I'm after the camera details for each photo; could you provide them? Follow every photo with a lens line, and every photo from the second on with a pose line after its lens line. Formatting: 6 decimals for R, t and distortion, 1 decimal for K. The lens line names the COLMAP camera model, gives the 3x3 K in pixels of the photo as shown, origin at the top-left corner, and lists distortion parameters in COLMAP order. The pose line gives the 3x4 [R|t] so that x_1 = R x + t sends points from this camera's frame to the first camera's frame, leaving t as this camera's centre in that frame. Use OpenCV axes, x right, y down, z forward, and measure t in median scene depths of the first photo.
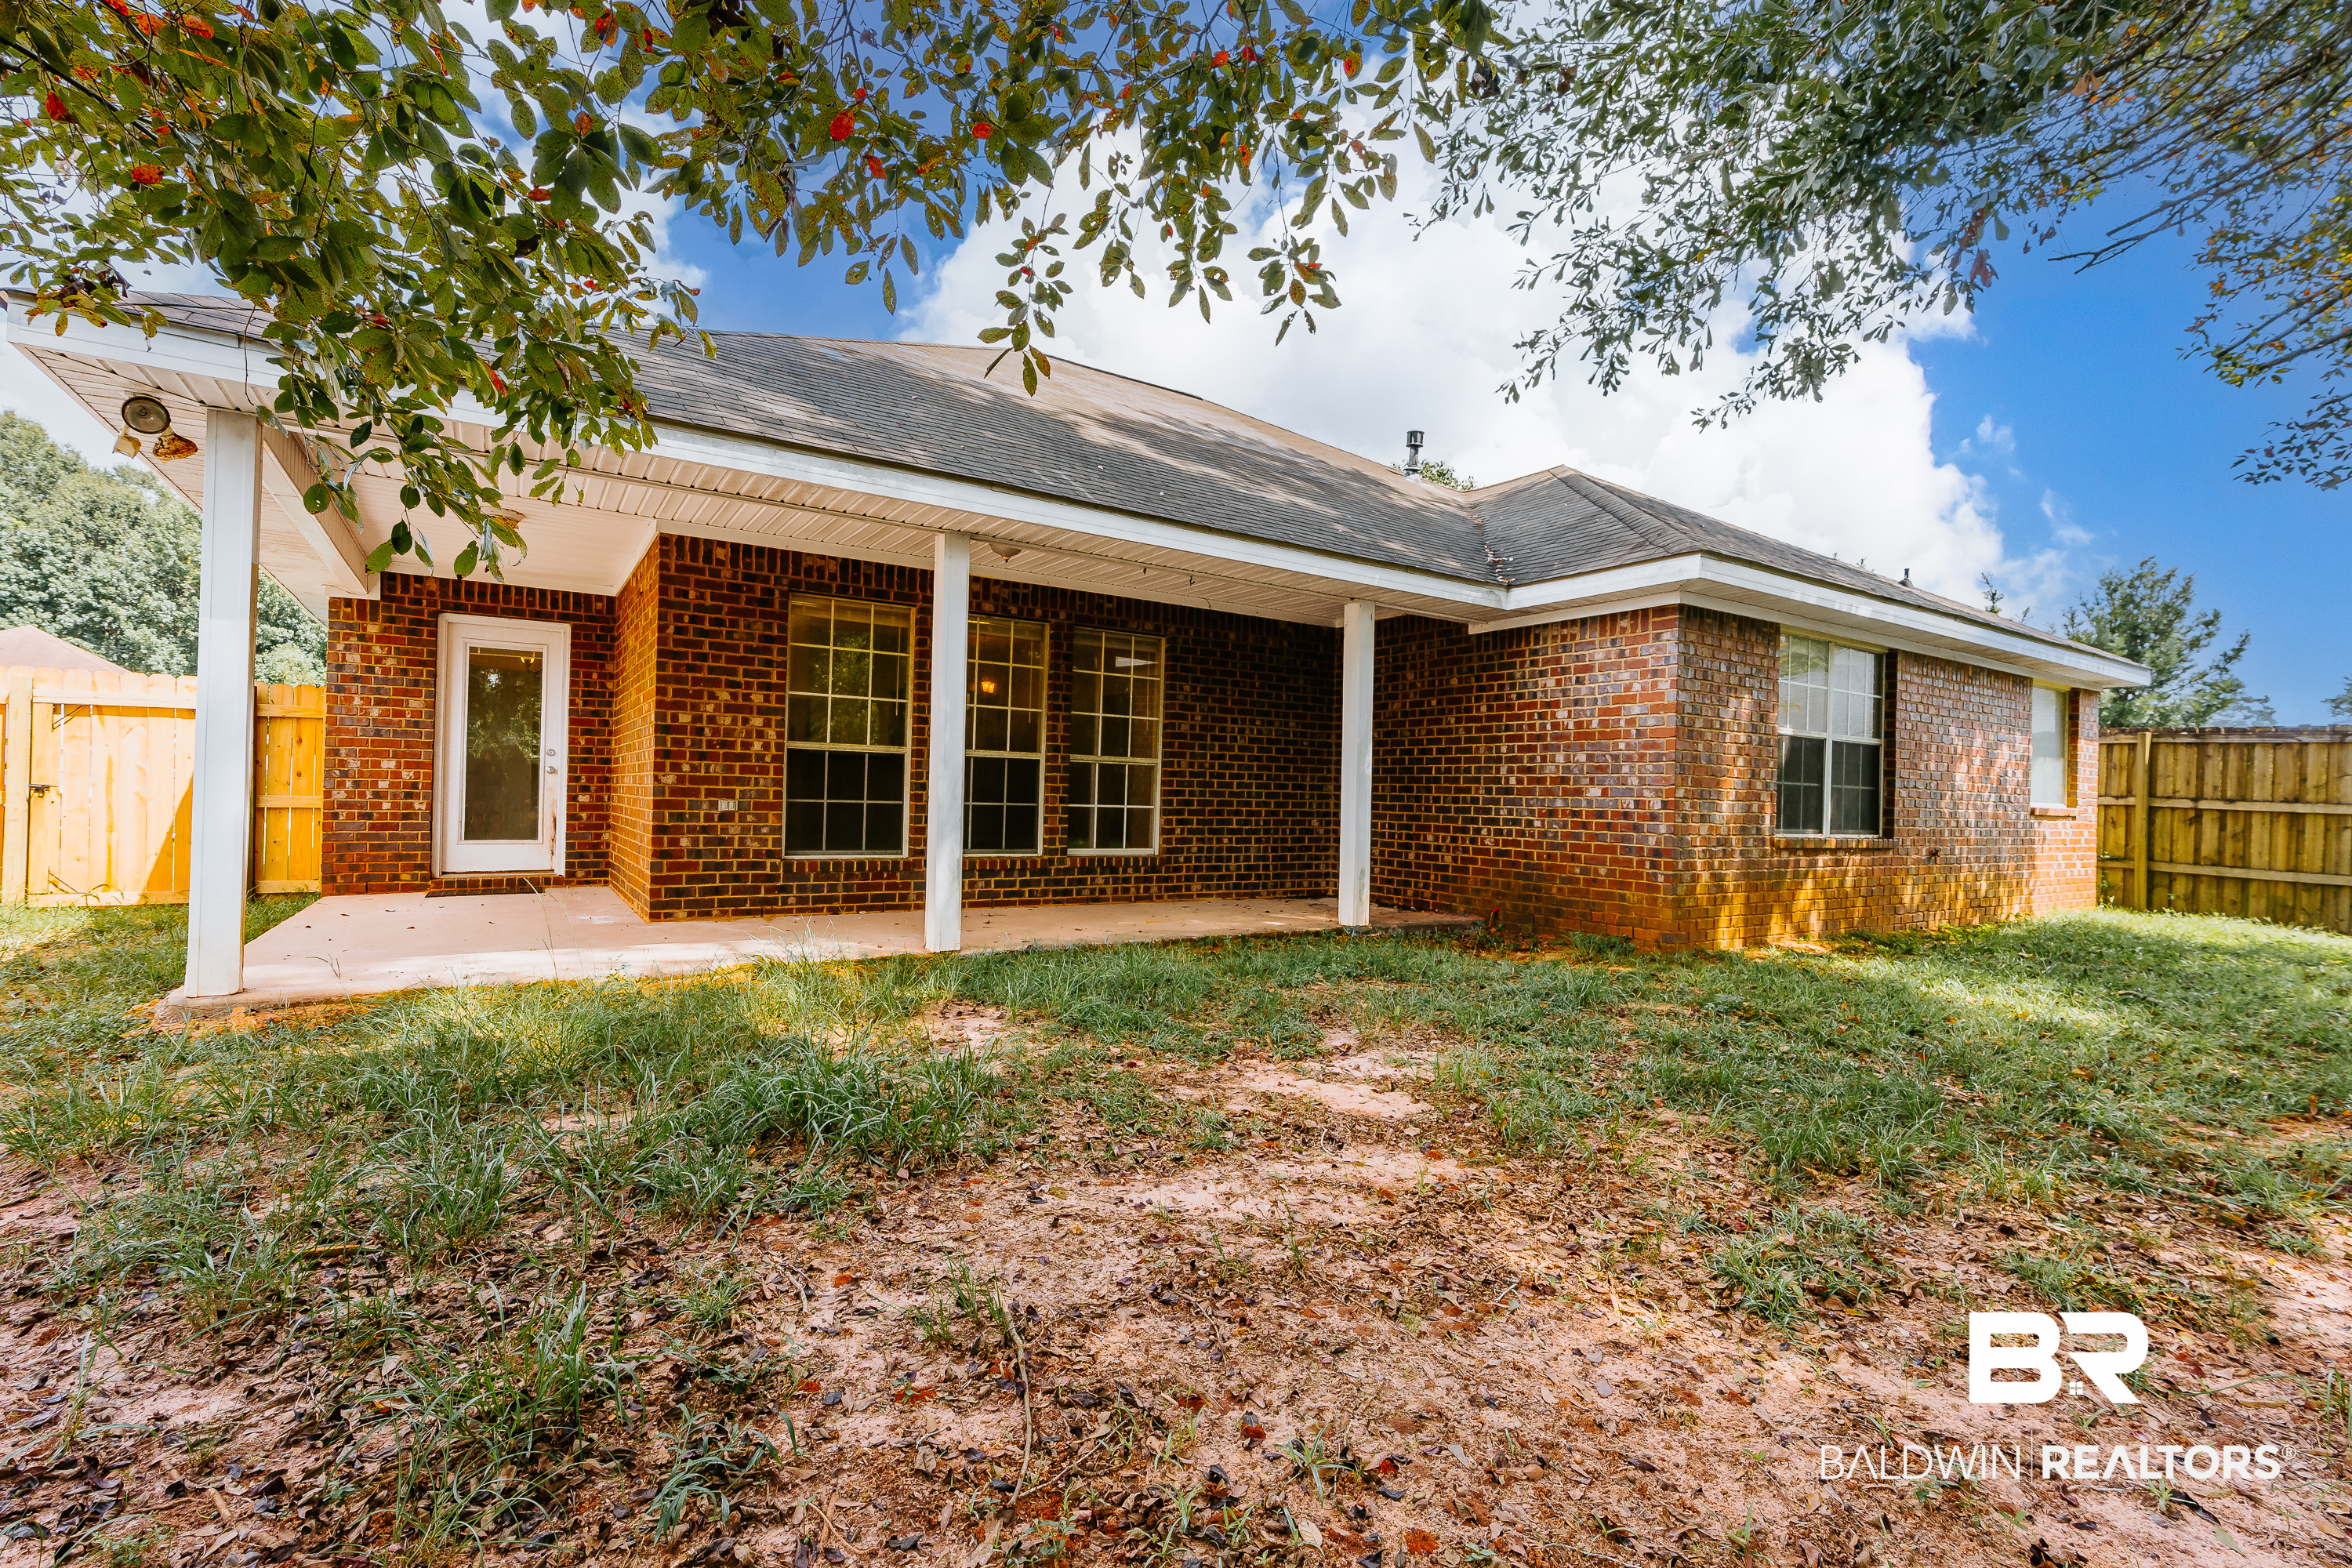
lens RADIAL K [[1061.0, 0, 1176.0], [0, 1061.0, 784.0], [0, 0, 1]] dist [-0.008152, 0.000460]
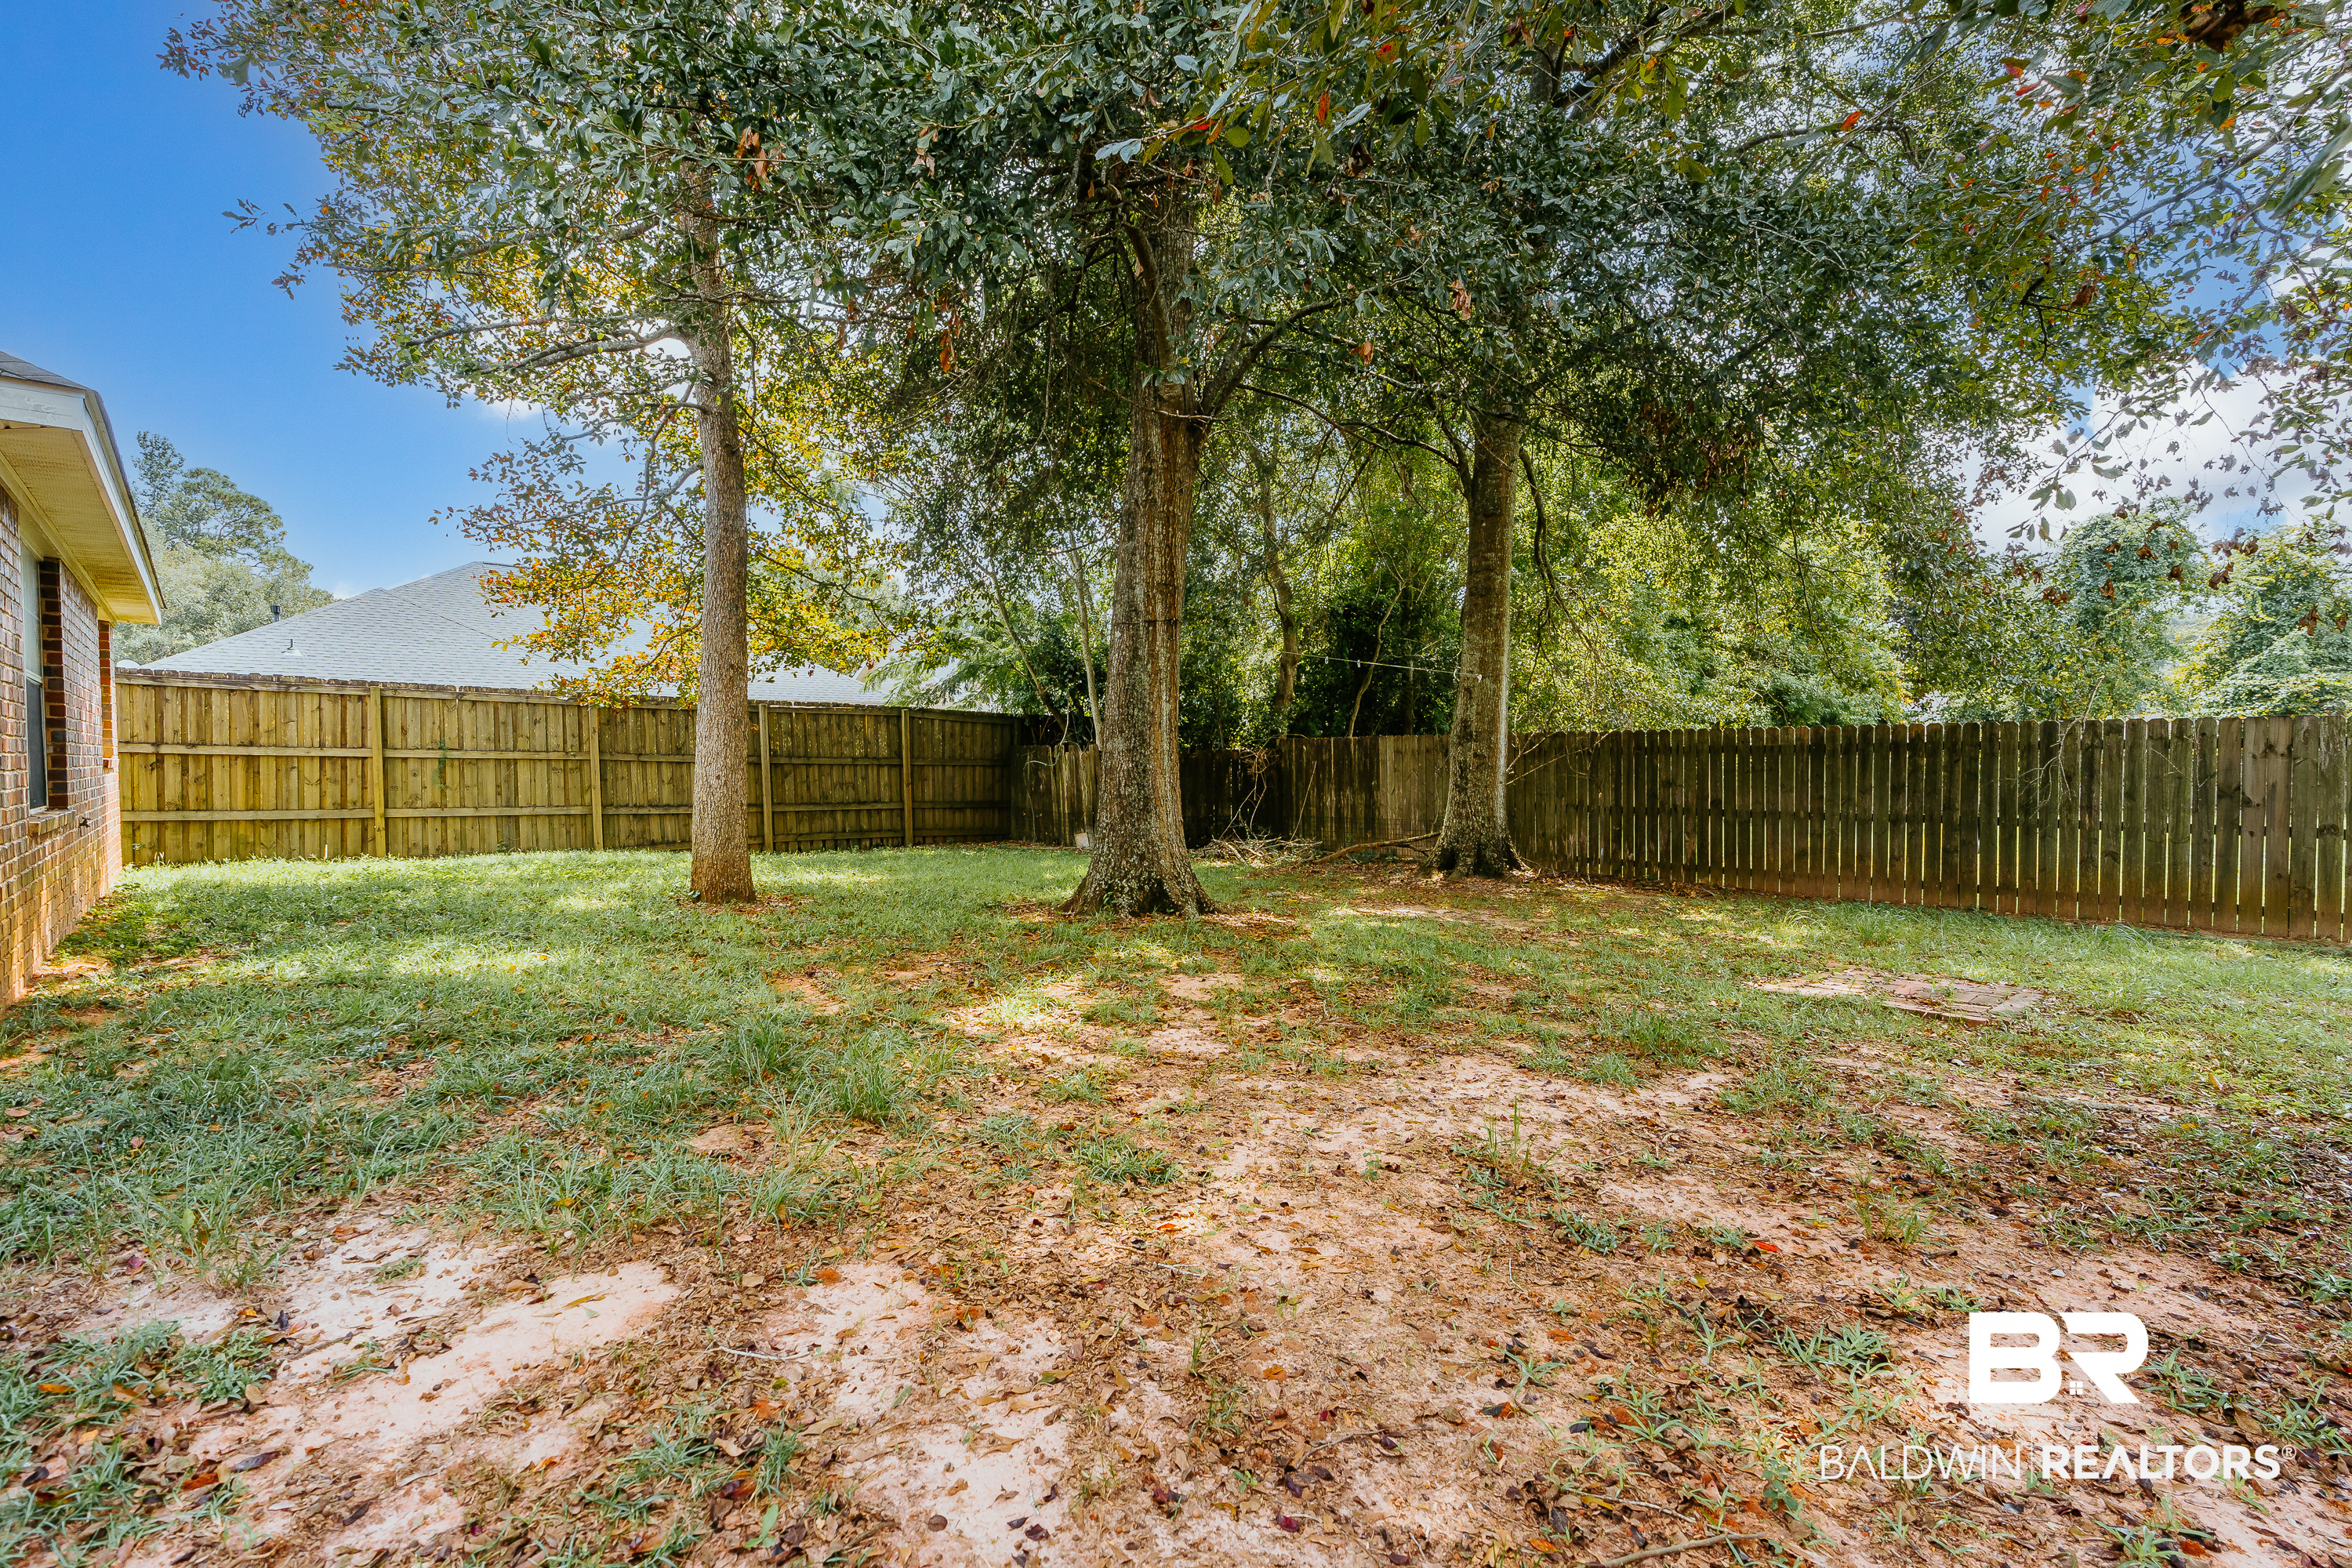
lens RADIAL K [[1044.3, 0, 1176.0], [0, 1044.3, 784.0], [0, 0, 1]] dist [-0.004847, -0.000034]
pose [[-0.170510, -0.053117, 0.983923, -0.412843], [-0.014522, 0.998573, 0.051391, -0.034177], [-0.985249, -0.005526, -0.171038, 0.711402]]
